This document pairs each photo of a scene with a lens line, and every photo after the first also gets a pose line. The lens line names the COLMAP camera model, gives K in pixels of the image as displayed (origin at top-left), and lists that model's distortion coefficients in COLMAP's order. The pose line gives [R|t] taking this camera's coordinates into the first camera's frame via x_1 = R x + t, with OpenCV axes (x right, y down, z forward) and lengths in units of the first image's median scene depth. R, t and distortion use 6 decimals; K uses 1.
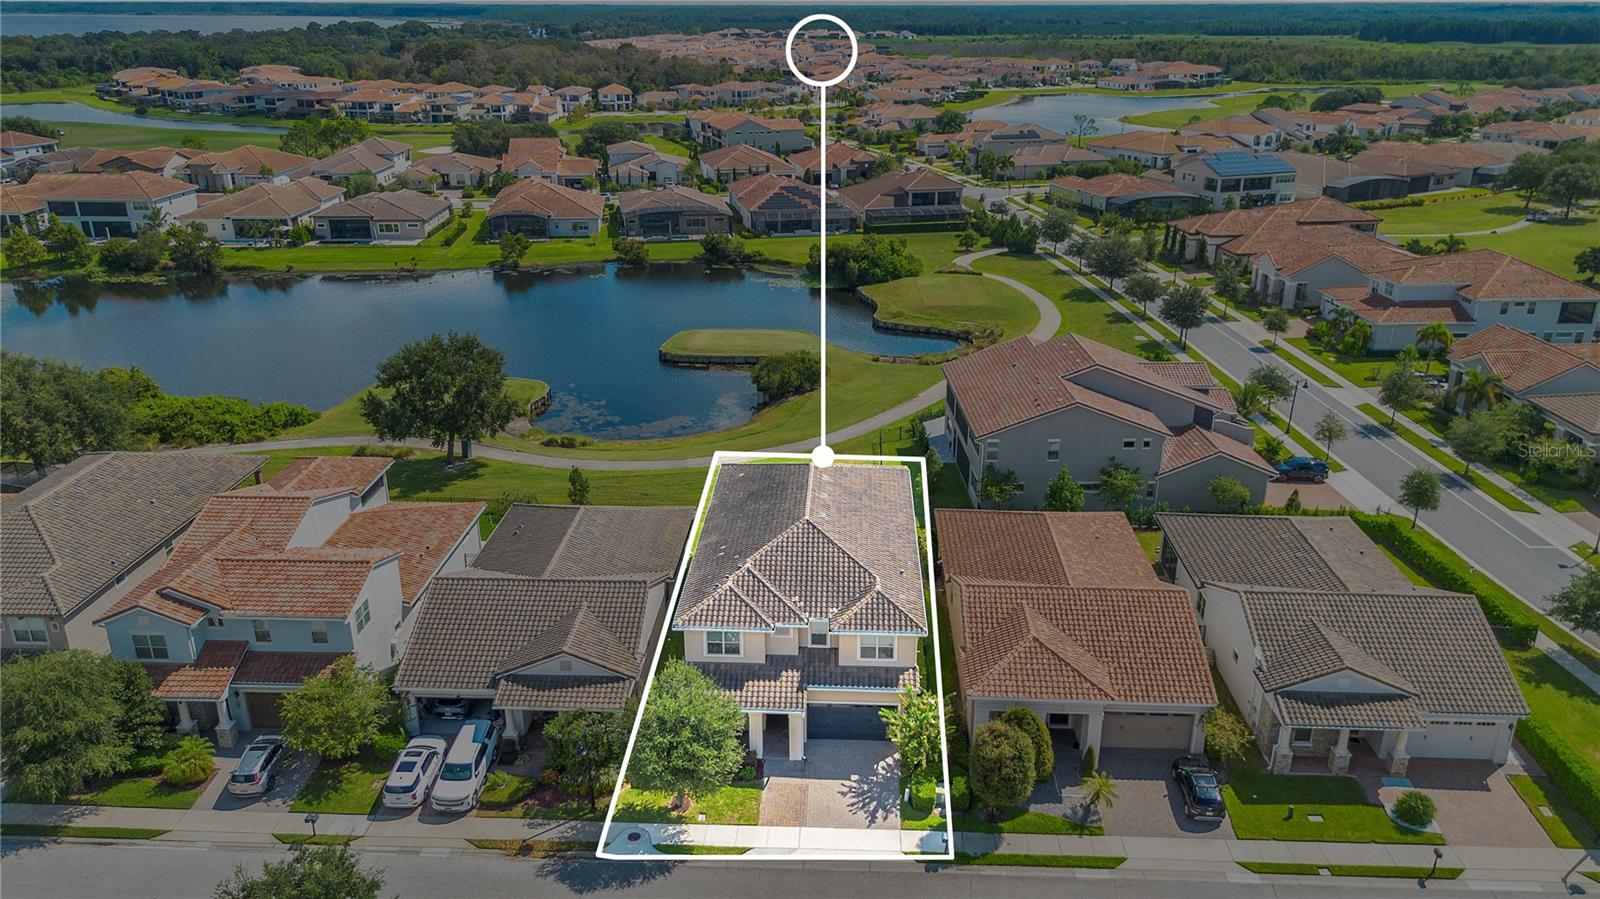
lens RADIAL K [[1145.1, 0, 789.1], [0, 1145.1, 447.5], [0, 0, 1]] dist [0.067921, -0.075850]
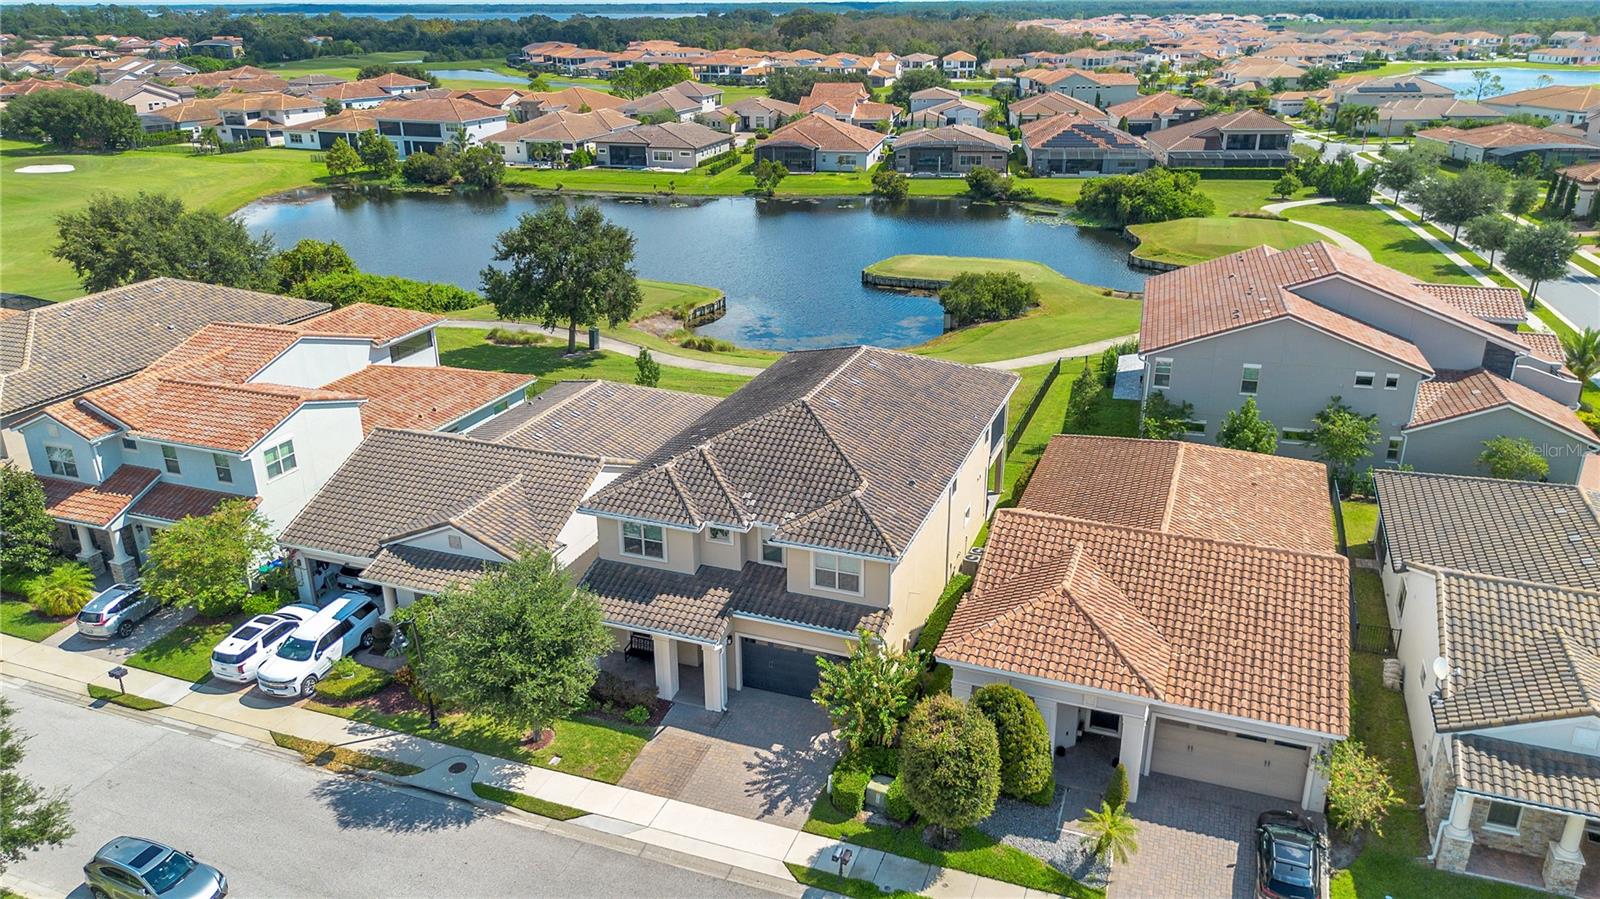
lens RADIAL K [[1132.4, 0, 793.4], [0, 1132.4, 444.5], [0, 0, 1]] dist [0.053698, -0.048628]
pose [[0.952400, 0.105832, -0.285892, 0.156127], [-0.103349, 0.994360, 0.023805, 0.052846], [0.286799, 0.006875, 0.957966, 0.210061]]
